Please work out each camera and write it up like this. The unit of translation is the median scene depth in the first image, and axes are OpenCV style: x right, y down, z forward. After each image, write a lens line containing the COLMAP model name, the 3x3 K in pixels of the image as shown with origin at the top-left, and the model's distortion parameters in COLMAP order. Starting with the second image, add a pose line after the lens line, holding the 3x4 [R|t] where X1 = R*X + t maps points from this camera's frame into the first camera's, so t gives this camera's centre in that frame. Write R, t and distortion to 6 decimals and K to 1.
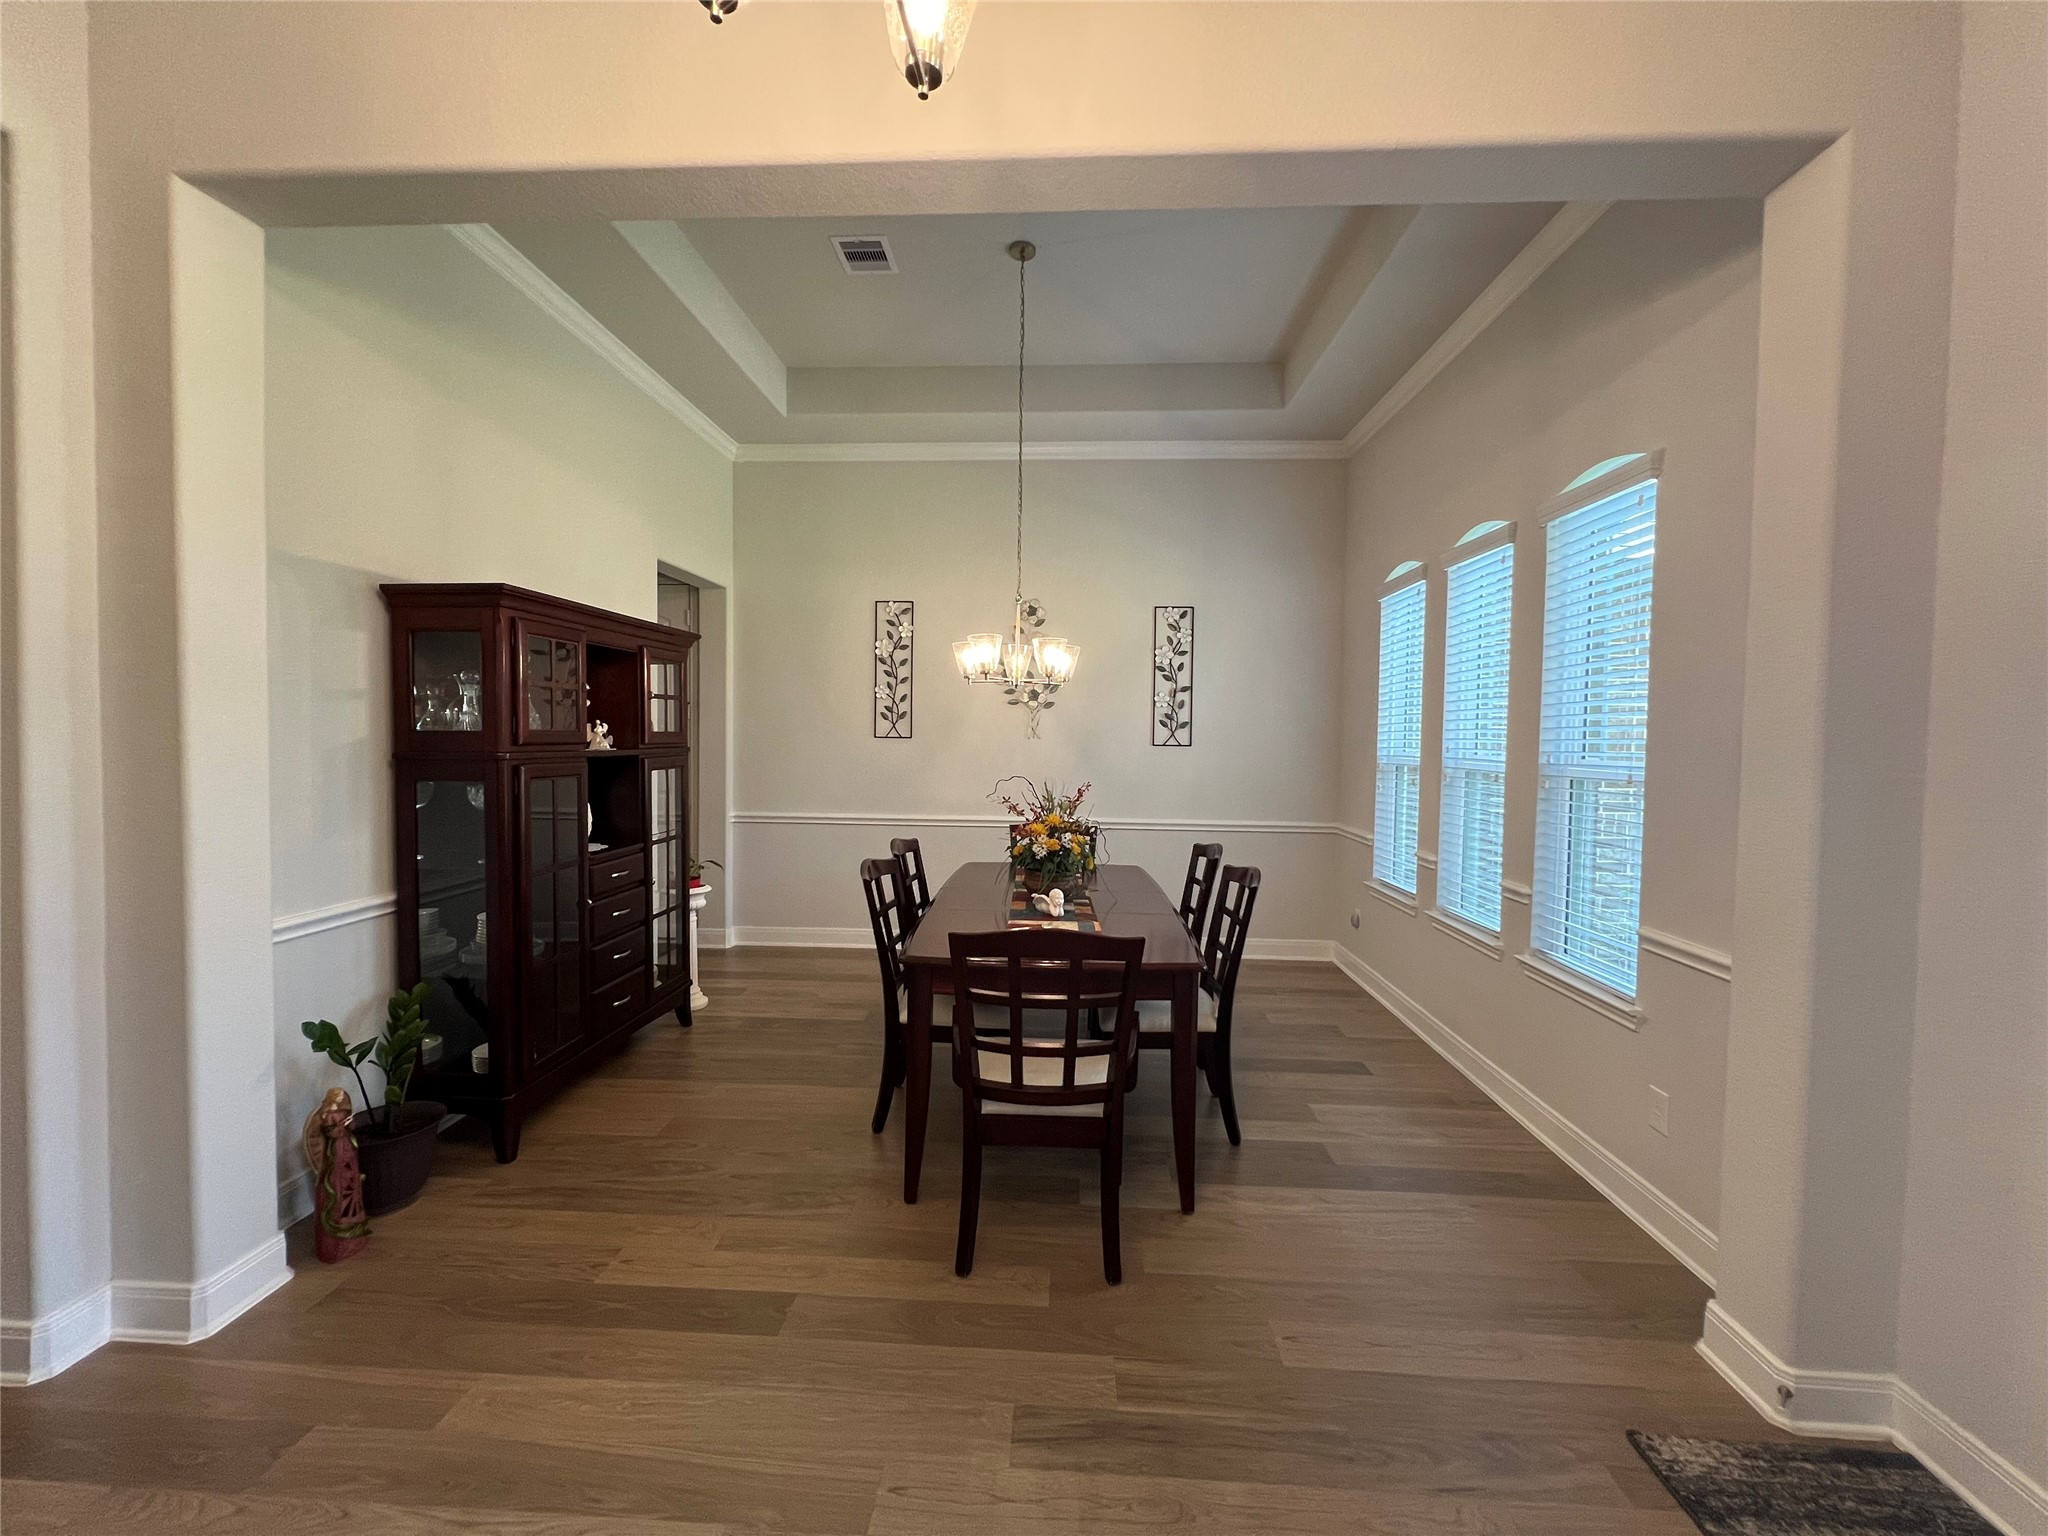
lens RADIAL K [[823.2, 0, 1028.7], [0, 823.2, 764.3], [0, 0, 1]] dist [-0.002829, 0.000601]
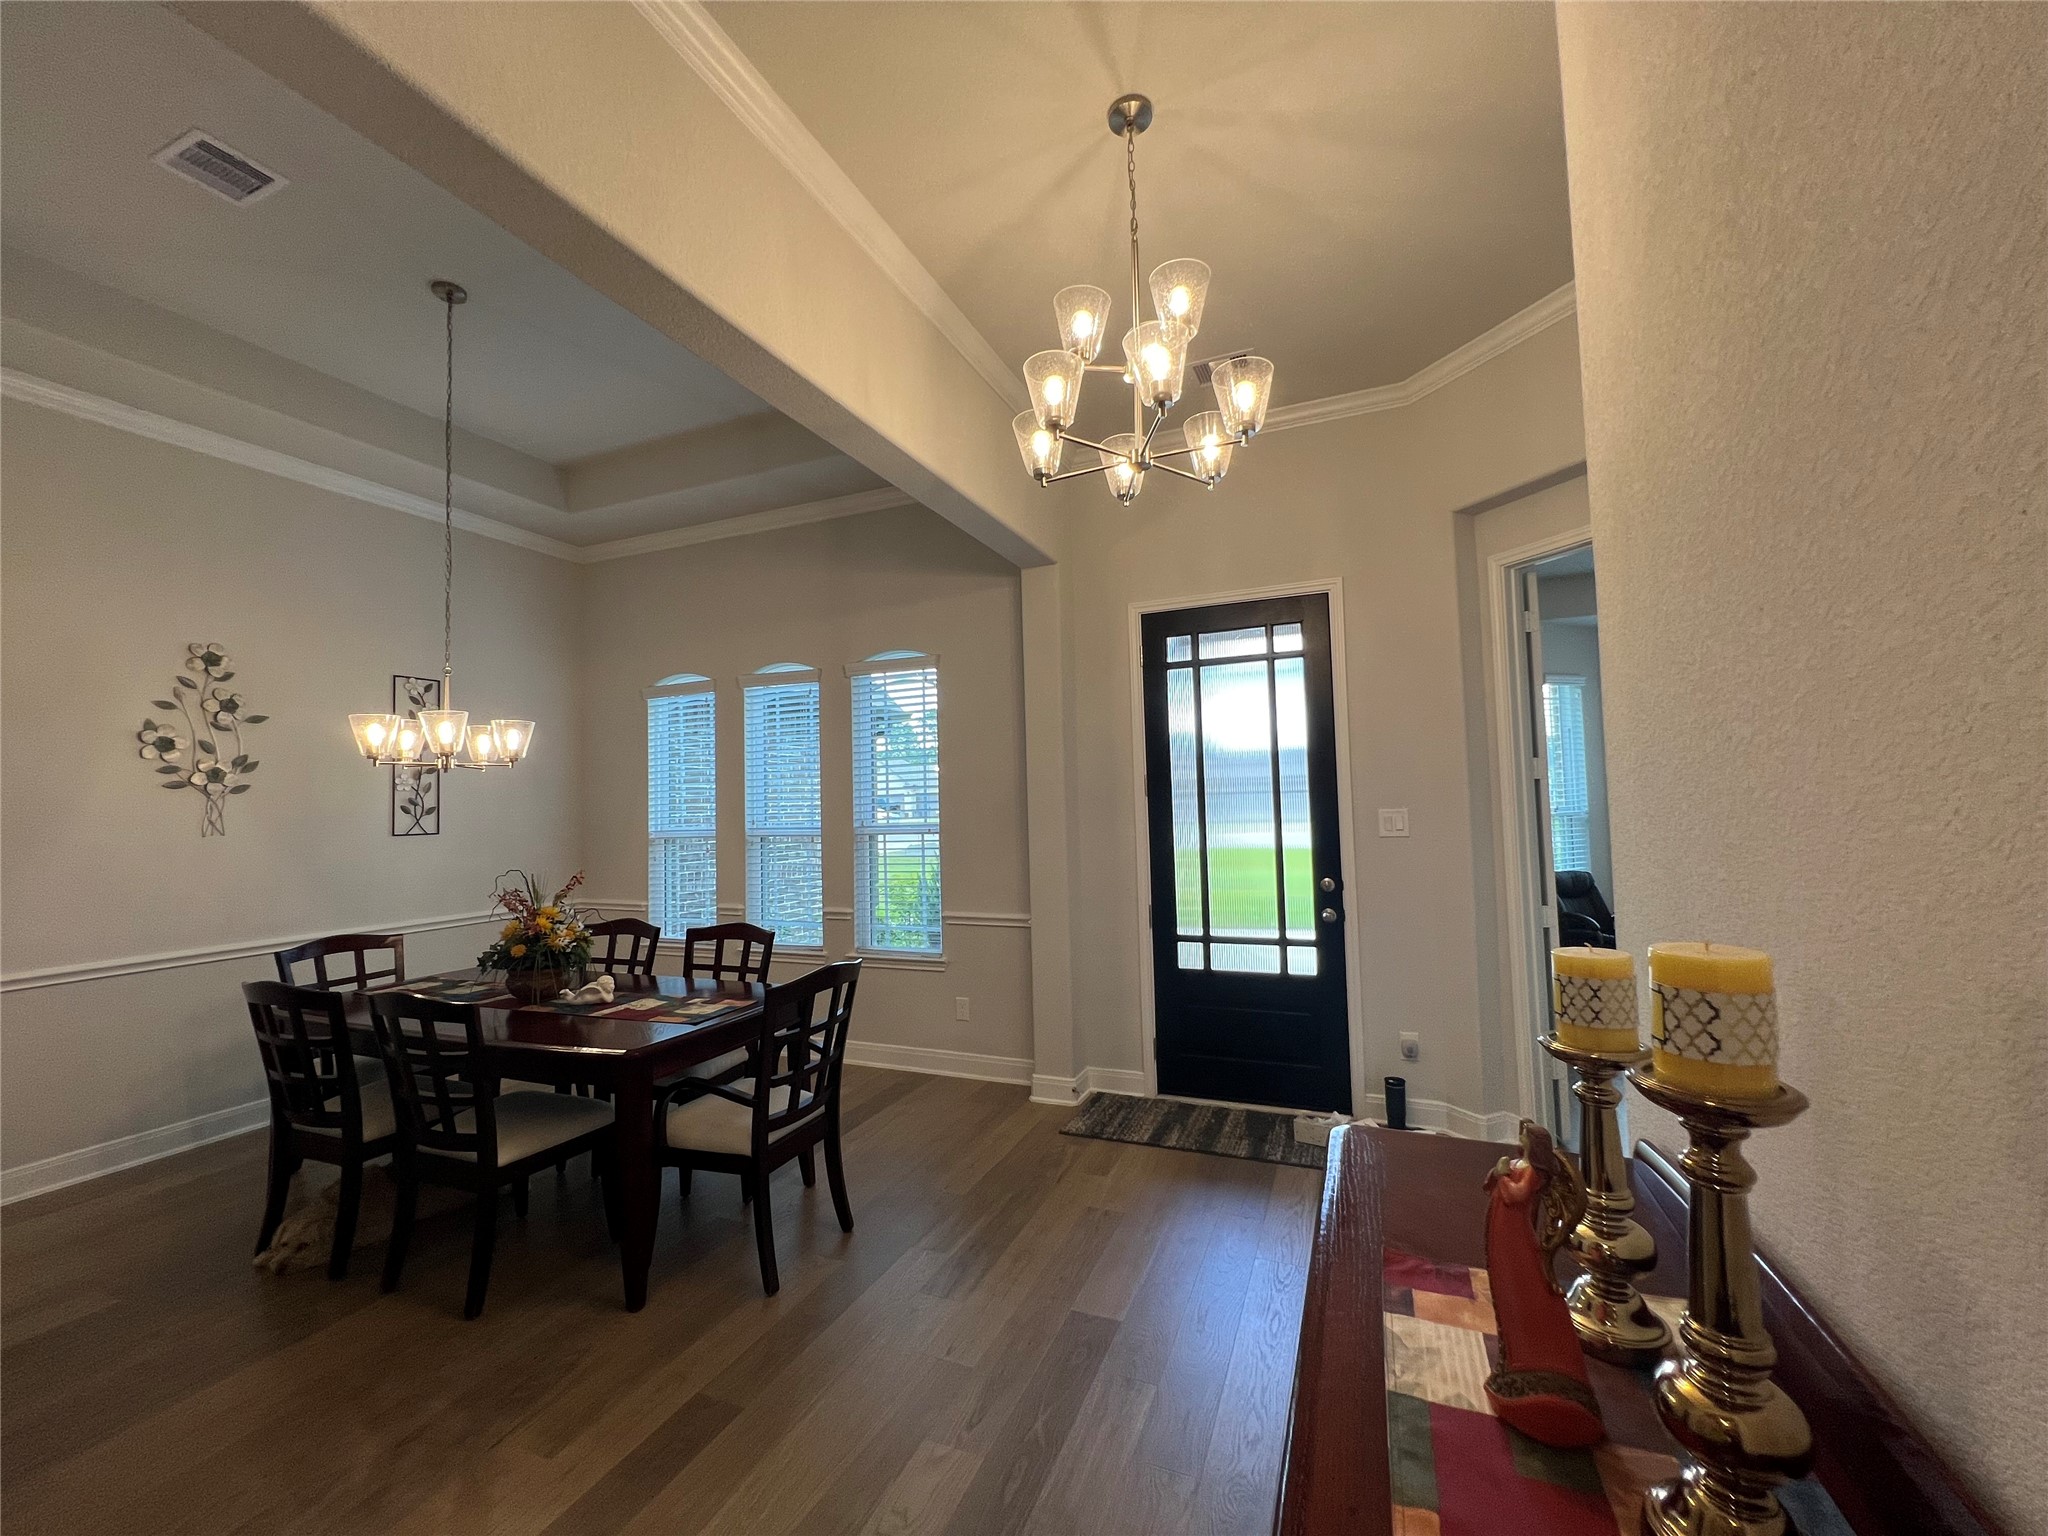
lens RADIAL K [[823.2, 0, 1023.1], [0, 823.2, 767.6], [0, 0, 1]] dist [-0.002829, 0.000601]
pose [[0.340189, 0.016888, 0.940205, -0.432969], [0.062966, 0.997186, -0.040694, -0.017651], [-0.938247, 0.073044, 0.338169, 0.094197]]
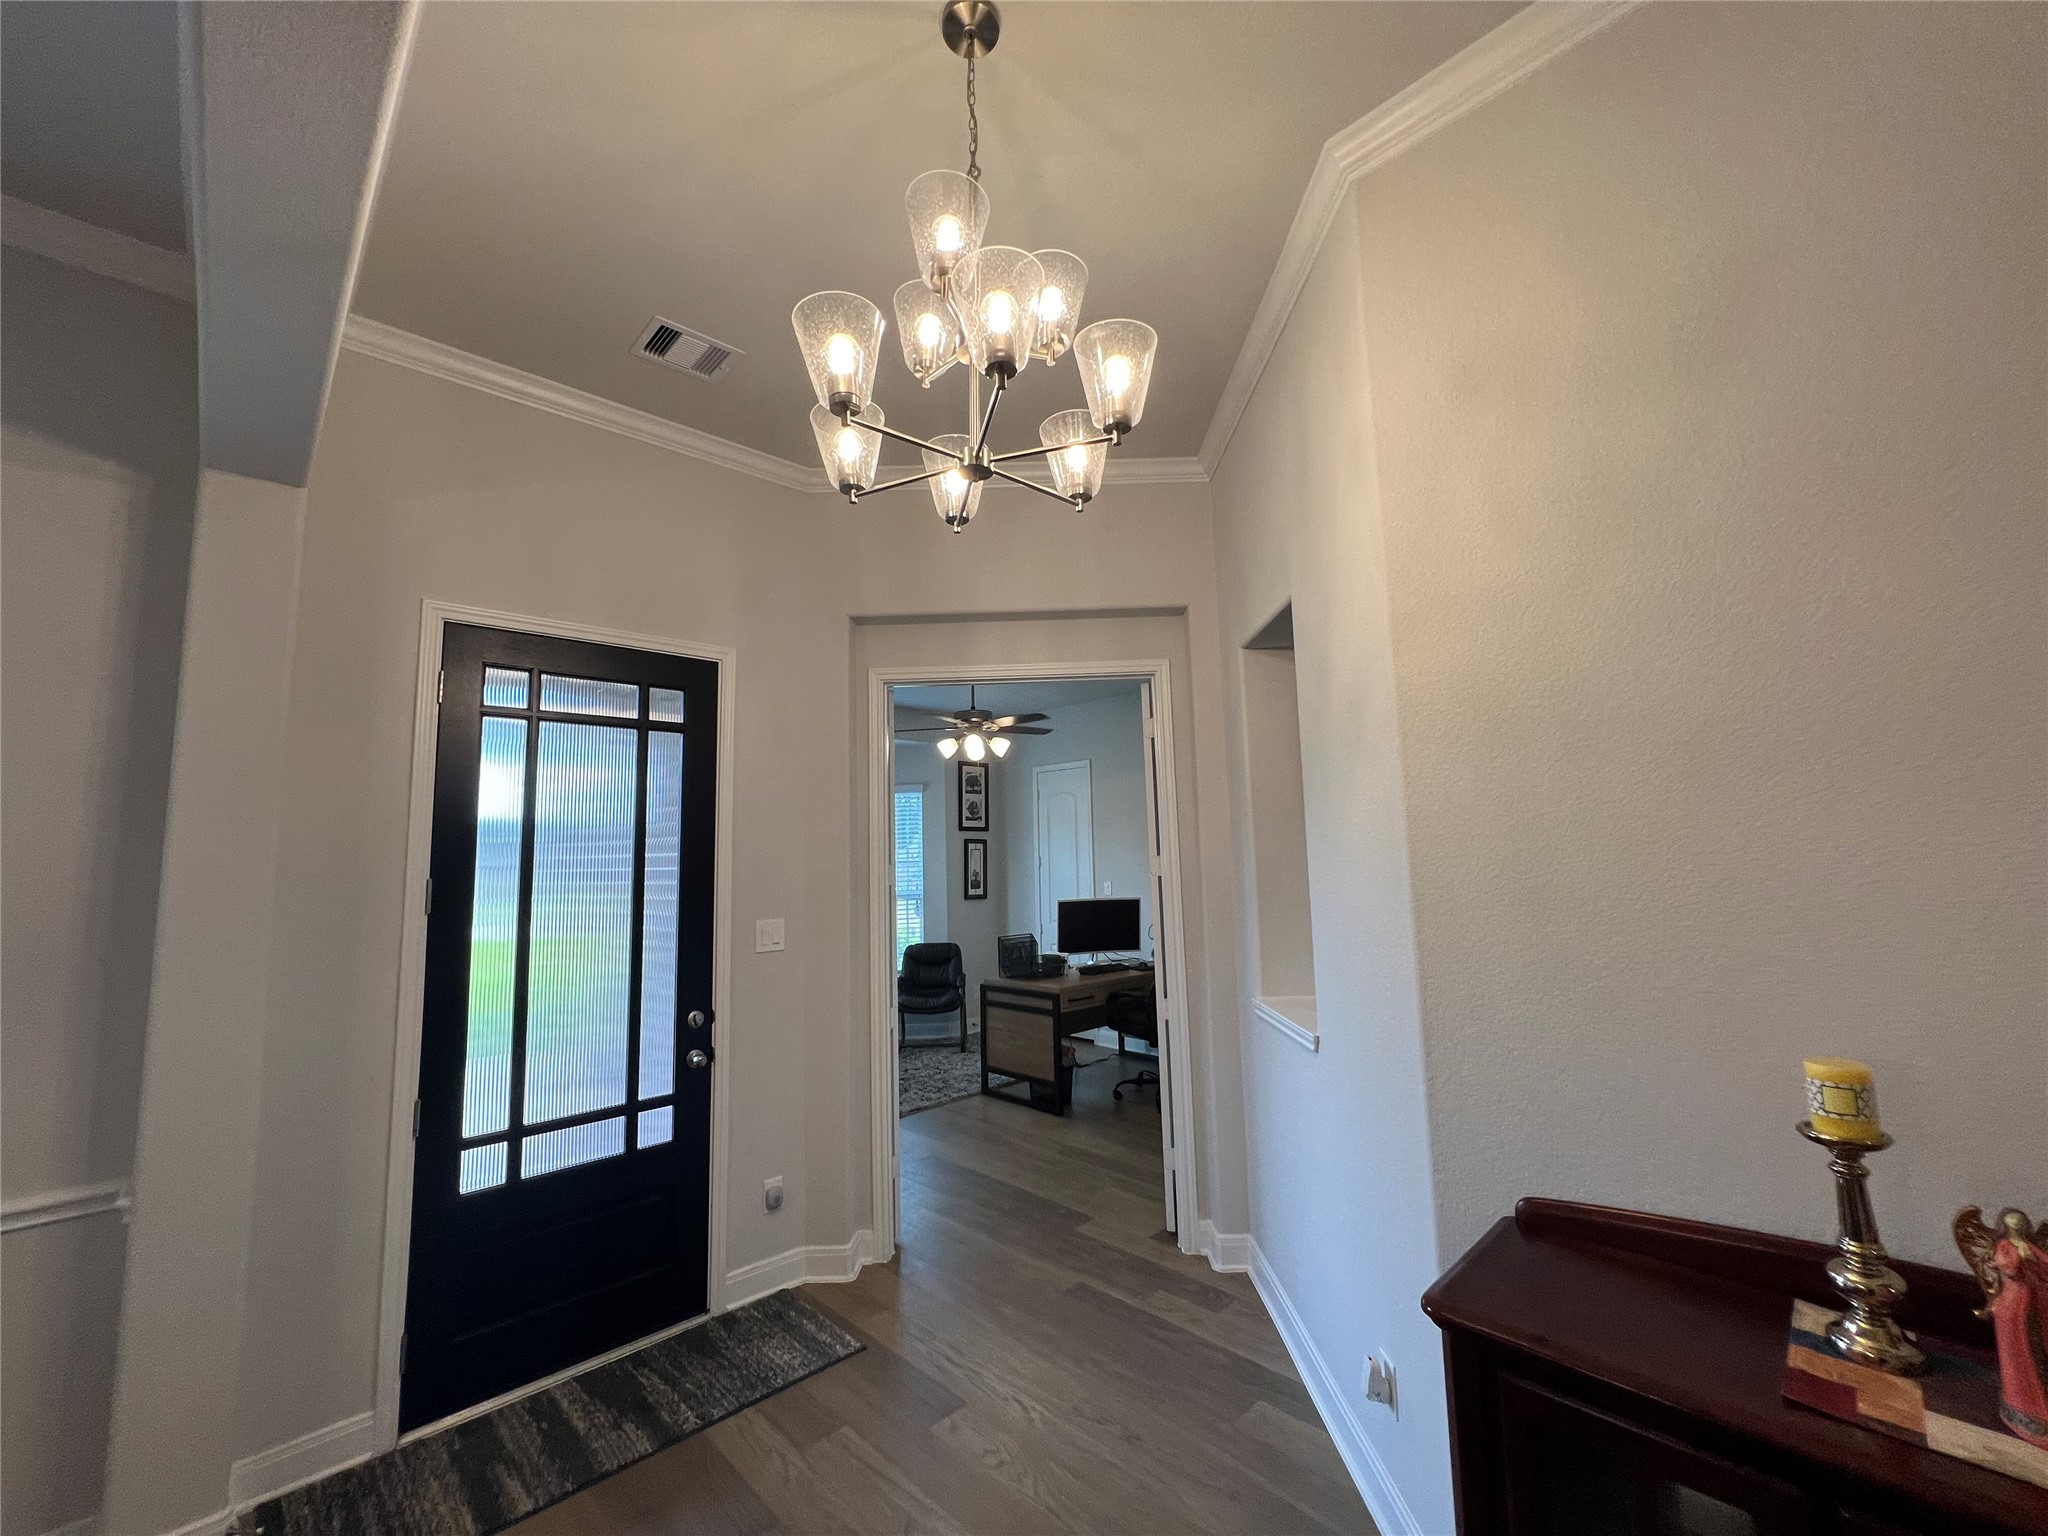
lens RADIAL K [[823.2, 0, 1013.3], [0, 823.2, 768.5], [0, 0, 1]] dist [-0.002829, 0.000601]
pose [[-0.726111, 0.079938, 0.682915, -0.232594], [0.037452, 0.996342, -0.076806, -0.050510], [-0.686557, -0.030193, -0.726449, 0.367634]]
